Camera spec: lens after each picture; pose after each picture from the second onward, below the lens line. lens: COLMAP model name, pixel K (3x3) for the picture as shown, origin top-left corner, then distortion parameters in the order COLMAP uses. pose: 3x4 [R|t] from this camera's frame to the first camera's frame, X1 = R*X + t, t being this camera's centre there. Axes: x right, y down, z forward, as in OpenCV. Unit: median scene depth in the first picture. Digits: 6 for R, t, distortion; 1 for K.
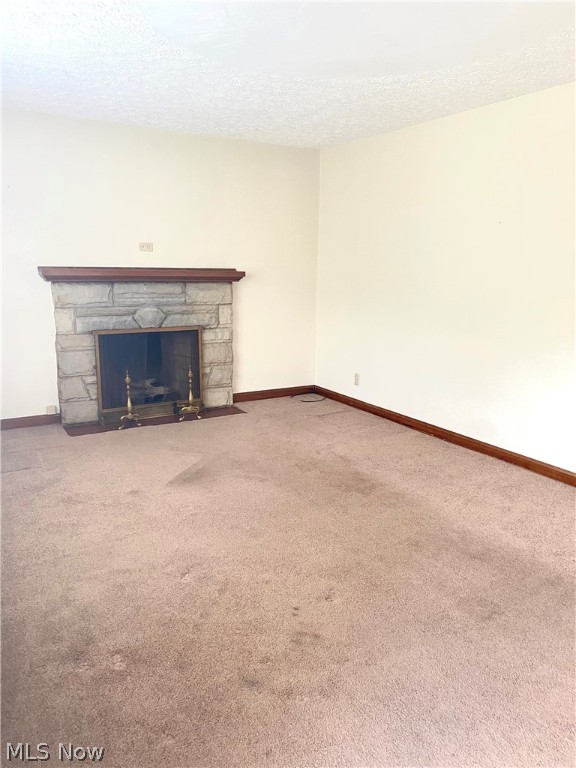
lens RADIAL K [[583.5, 0, 289.0], [0, 583.5, 386.1], [0, 0, 1]] dist [0.045462, -0.020345]
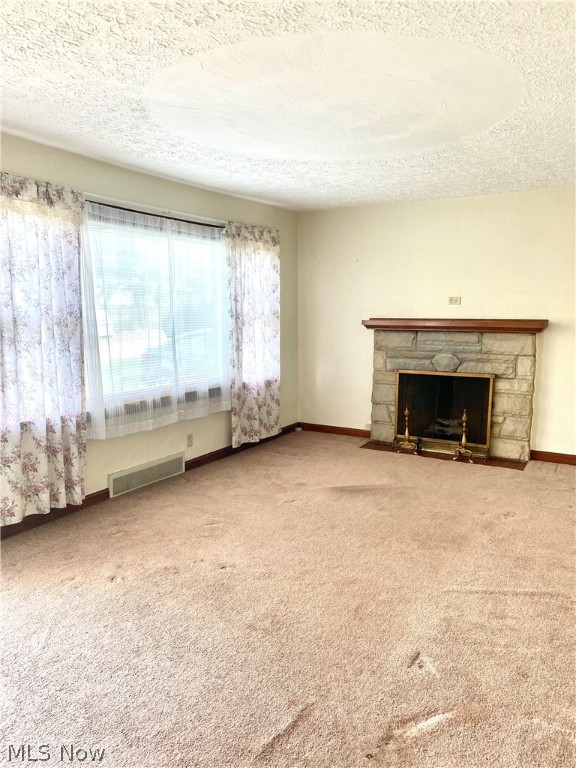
lens RADIAL K [[583.5, 0, 289.2], [0, 583.5, 383.7], [0, 0, 1]] dist [0.045462, -0.020345]
pose [[0.453007, 0.100124, -0.885866, 0.617241], [-0.174178, 0.984464, 0.022198, -0.049513], [0.874326, 0.144243, 0.463409, 0.222843]]
